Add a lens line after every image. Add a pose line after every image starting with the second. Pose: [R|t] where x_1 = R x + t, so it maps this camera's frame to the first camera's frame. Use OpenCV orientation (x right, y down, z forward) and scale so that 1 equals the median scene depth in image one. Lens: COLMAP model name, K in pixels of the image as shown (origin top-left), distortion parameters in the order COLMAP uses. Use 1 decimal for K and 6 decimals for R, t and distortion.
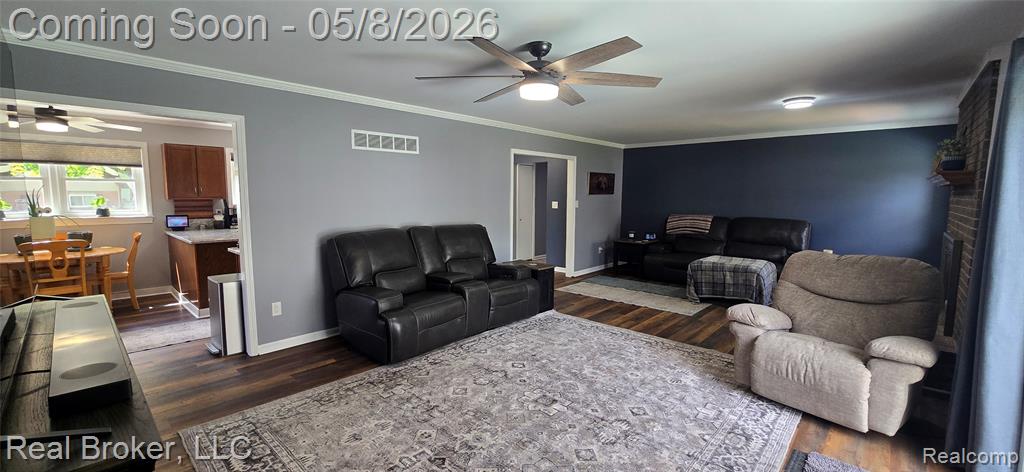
lens RADIAL K [[417.3, 0, 512.2], [0, 417.3, 230.9], [0, 0, 1]] dist [-0.000580, -0.000698]
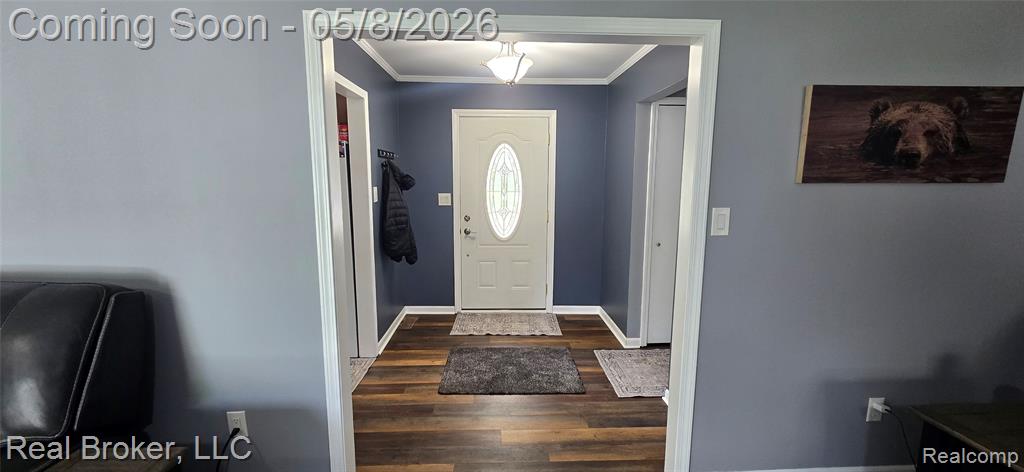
lens RADIAL K [[417.3, 0, 510.4], [0, 417.3, 239.2], [0, 0, 1]] dist [-0.000580, -0.000698]
pose [[0.705029, 0.090323, -0.703403, 0.396658], [-0.061291, 0.995906, 0.066450, -0.102023], [0.706525, -0.003737, 0.707678, 1.196839]]
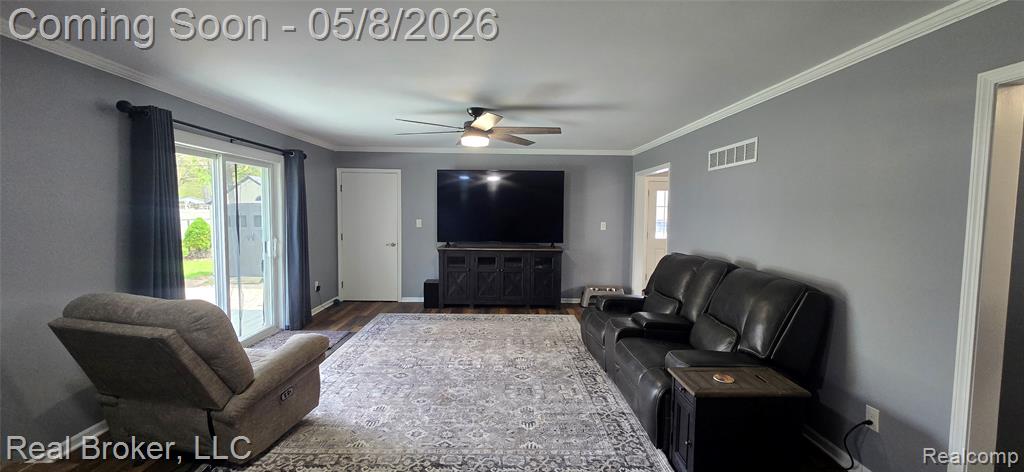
lens RADIAL K [[417.3, 0, 512.9], [0, 417.3, 237.0], [0, 0, 1]] dist [-0.000580, -0.000698]
pose [[-0.716726, 0.031957, -0.696623, 0.595320], [-0.078880, 0.988823, 0.126518, -0.124555], [0.692880, 0.145629, -0.706194, 1.320820]]
